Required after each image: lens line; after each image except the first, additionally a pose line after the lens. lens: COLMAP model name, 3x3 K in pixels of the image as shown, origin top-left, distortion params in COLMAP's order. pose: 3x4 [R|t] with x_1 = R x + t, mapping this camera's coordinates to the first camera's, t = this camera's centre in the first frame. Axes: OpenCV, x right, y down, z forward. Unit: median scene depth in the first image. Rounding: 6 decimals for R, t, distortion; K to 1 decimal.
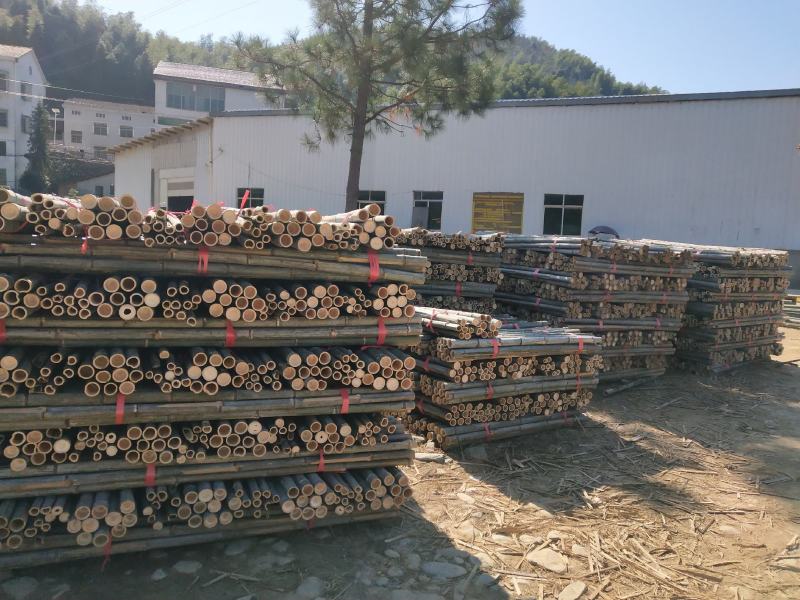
lens RADIAL K [[611.3, 0, 399.6], [0, 611.3, 303.3], [0, 0, 1]] dist [0.013535, 0.000548]
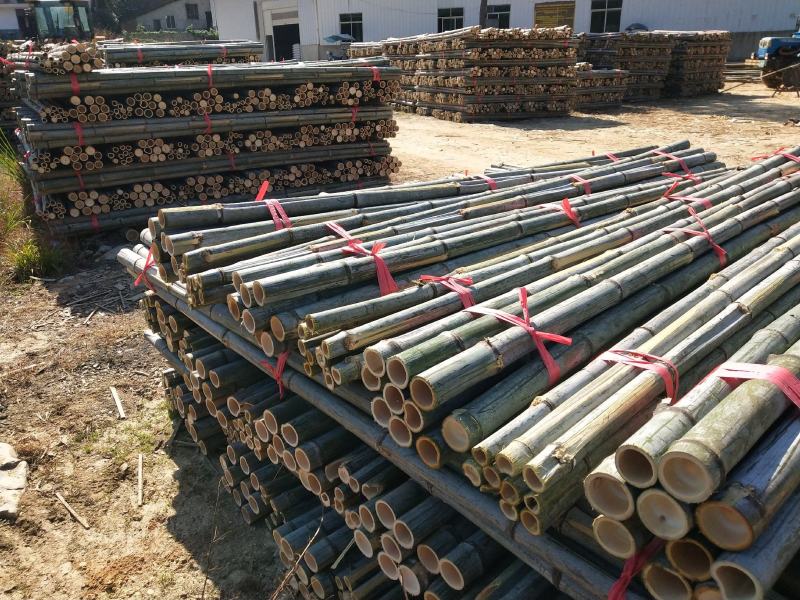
lens RADIAL K [[611.3, 0, 398.9], [0, 611.3, 296.7], [0, 0, 1]] dist [0.013535, 0.000548]
pose [[0.996951, -0.055290, -0.055066, -0.411177], [0.068003, 0.961690, 0.265570, 0.160560], [0.038273, -0.268504, 0.962518, -1.344250]]
